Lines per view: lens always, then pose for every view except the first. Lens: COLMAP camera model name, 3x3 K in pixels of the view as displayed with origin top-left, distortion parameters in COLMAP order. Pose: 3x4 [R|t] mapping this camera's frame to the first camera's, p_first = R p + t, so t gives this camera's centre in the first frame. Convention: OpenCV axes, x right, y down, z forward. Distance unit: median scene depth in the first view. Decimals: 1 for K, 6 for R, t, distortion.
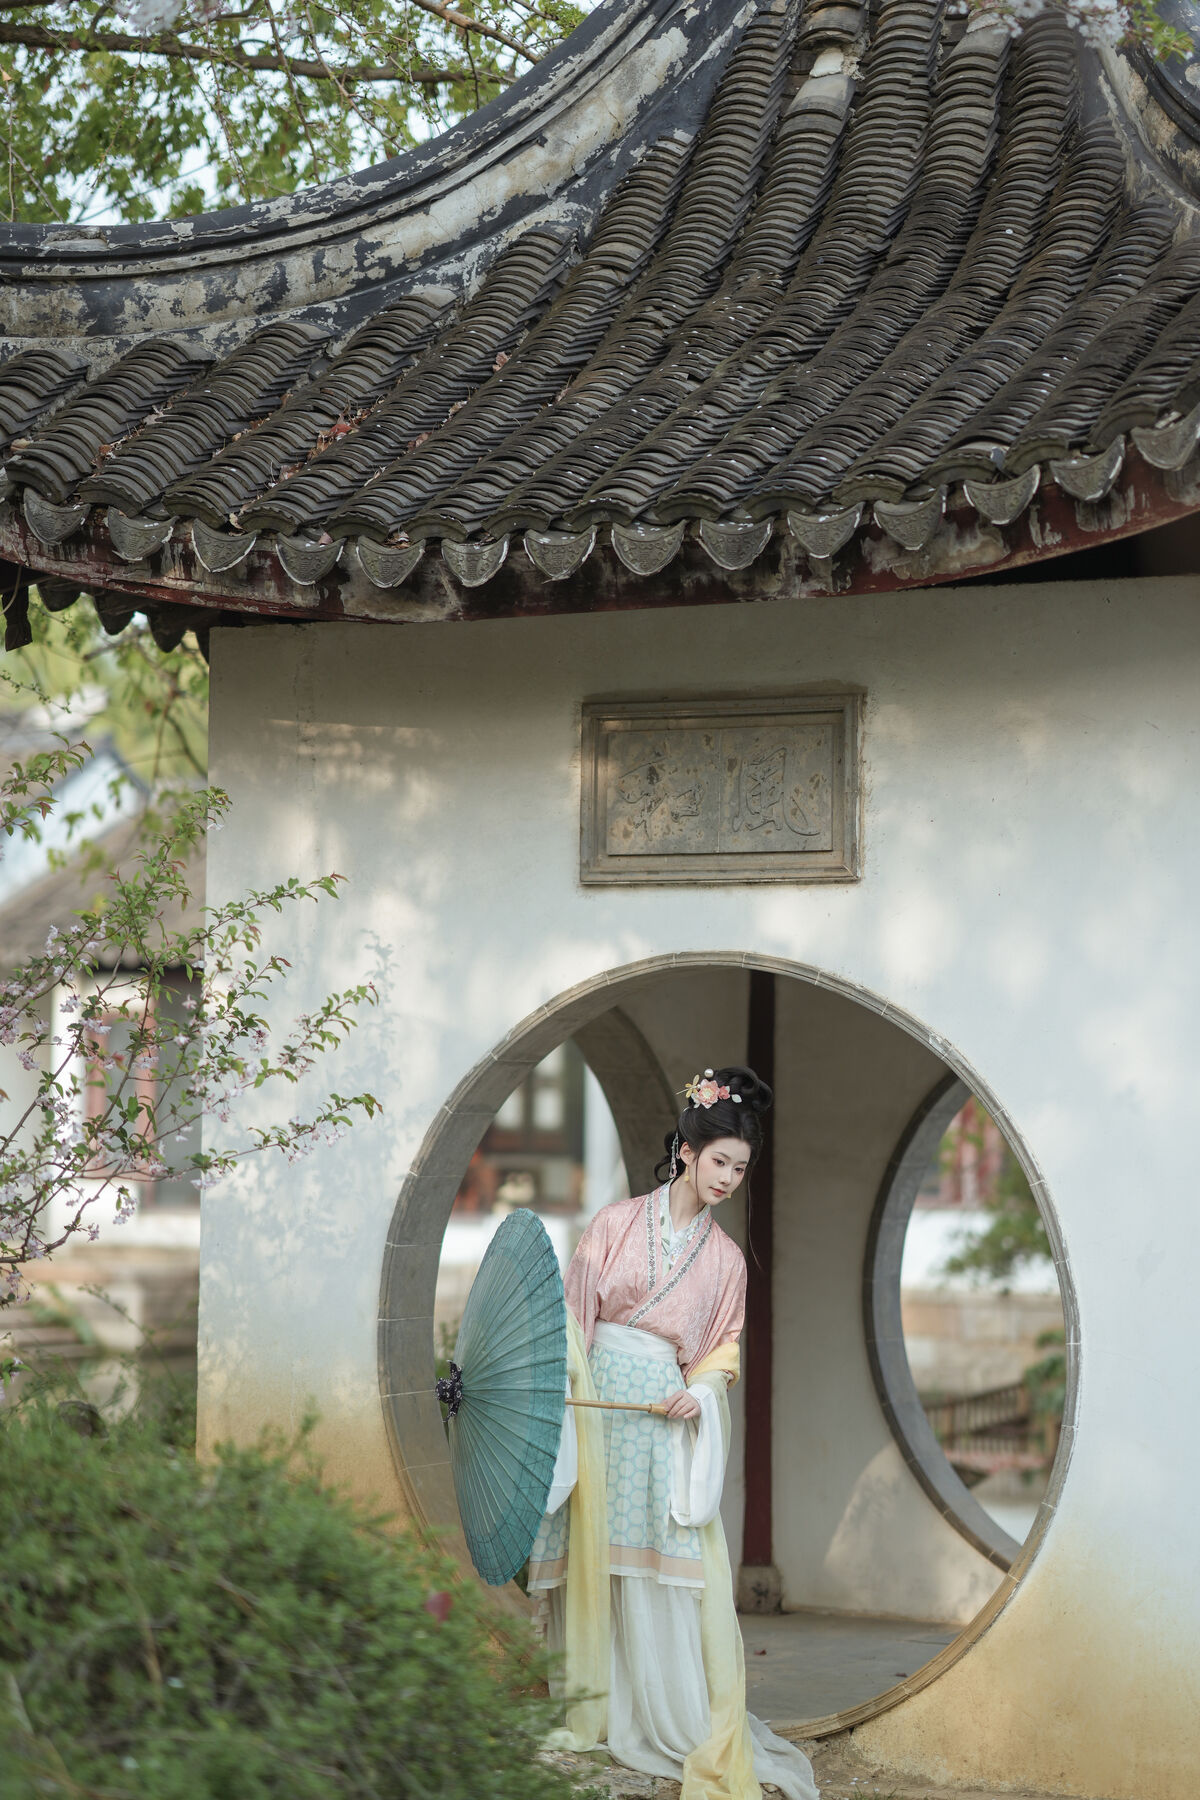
lens RADIAL K [[4307.6, 0, 600.0], [0, 4307.6, 900.0], [0, 0, 1]] dist [0.133674, -0.079365]
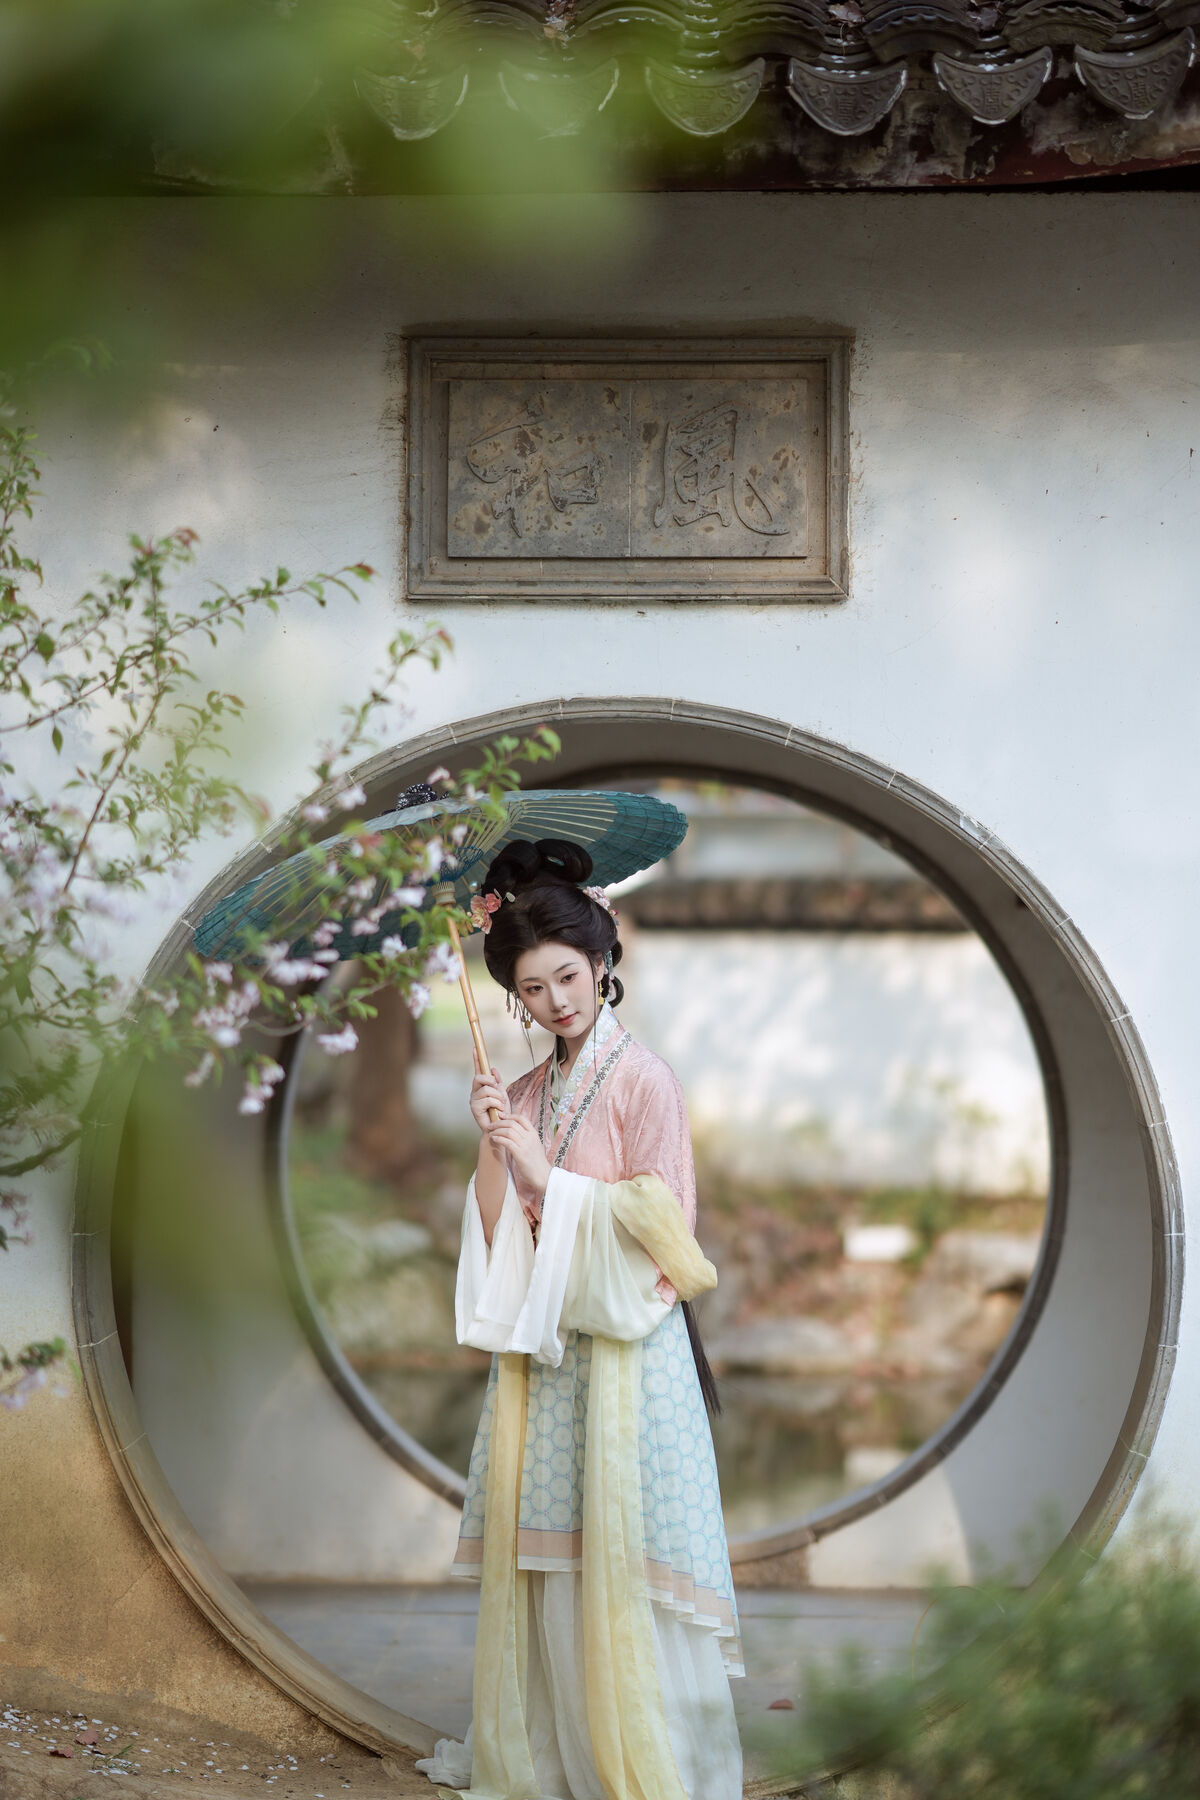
lens RADIAL K [[4307.6, 0, 600.0], [0, 4307.6, 900.0], [0, 0, 1]] dist [0.133674, -0.079365]
pose [[0.893405, -0.006153, 0.449210, -0.296930], [-0.013893, 0.999050, 0.041316, 0.016154], [-0.449037, -0.043153, 0.892471, 0.375551]]
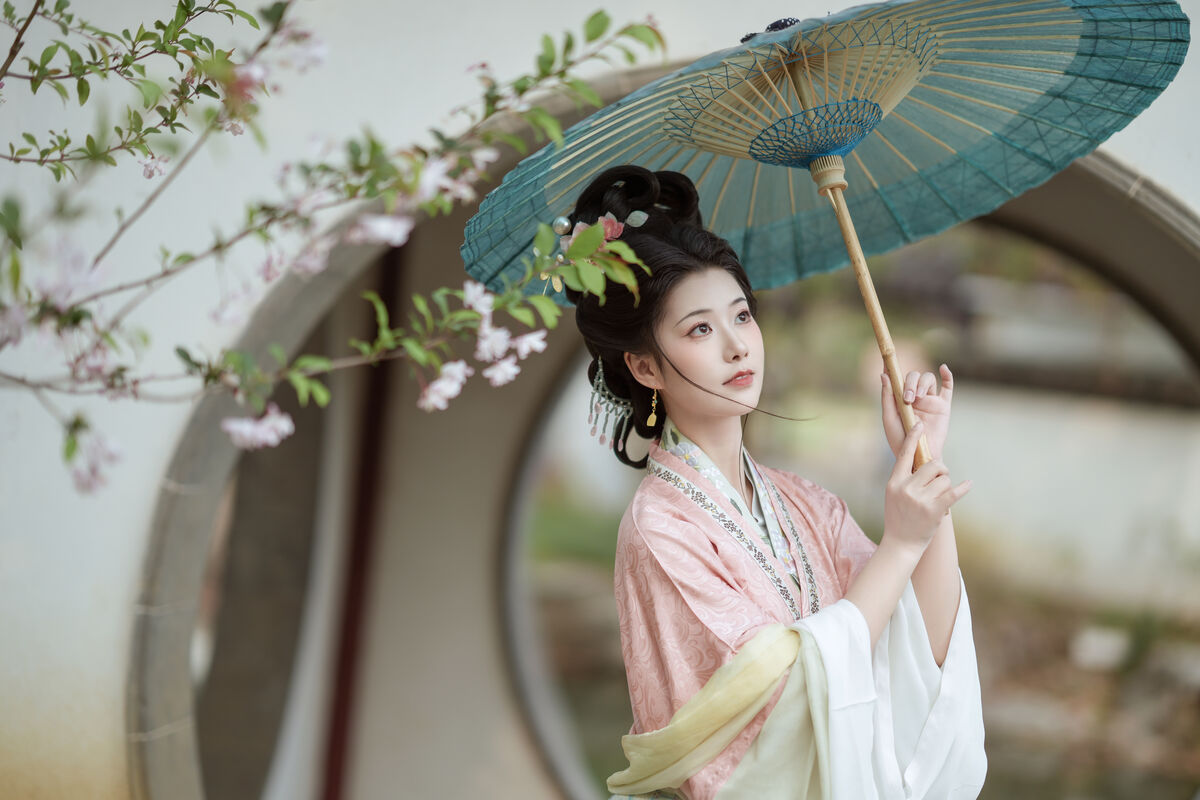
lens RADIAL K [[2871.8, 0, 600.0], [0, 2871.8, 400.0], [0, 0, 1]] dist [0.133674, -0.079365]
pose [[0.933718, 0.116561, 0.338503, -0.136661], [-0.149308, 0.986146, 0.072275, 0.032462], [-0.325389, -0.118026, 0.938185, 0.638380]]
